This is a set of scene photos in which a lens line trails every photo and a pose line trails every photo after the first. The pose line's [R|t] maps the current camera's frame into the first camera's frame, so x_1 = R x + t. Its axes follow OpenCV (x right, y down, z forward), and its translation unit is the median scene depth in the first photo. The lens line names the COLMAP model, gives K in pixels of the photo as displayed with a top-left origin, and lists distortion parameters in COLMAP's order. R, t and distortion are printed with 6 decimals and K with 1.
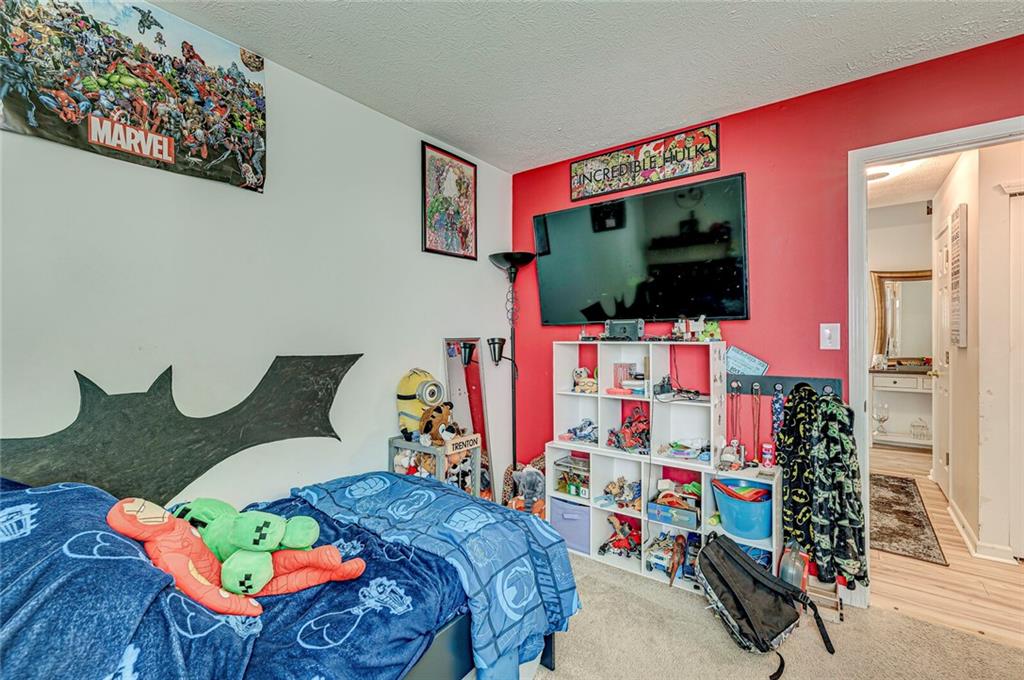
lens RADIAL K [[441.7, 0, 512.5], [0, 441.7, 334.2], [0, 0, 1]] dist [0.001753, 0.000877]
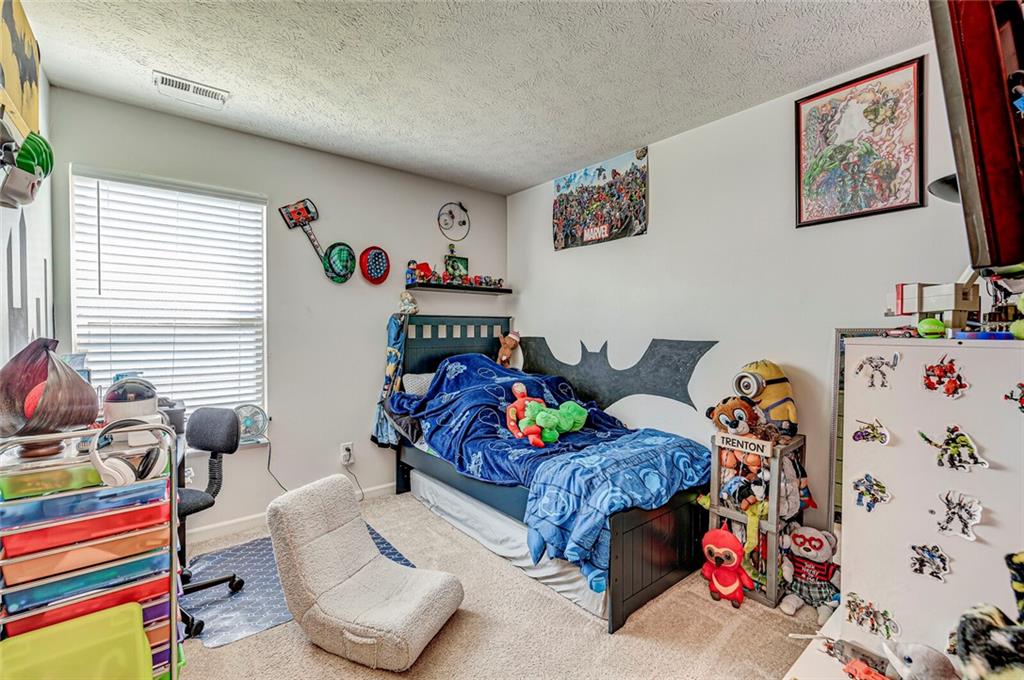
lens RADIAL K [[441.7, 0, 512.5], [0, 441.7, 334.2], [0, 0, 1]] dist [0.001753, 0.000877]
pose [[-0.228086, 0.015286, -0.973521, 1.073335], [0.002186, 0.999882, 0.015188, 0.009882], [0.973639, 0.001336, -0.228092, 0.905039]]
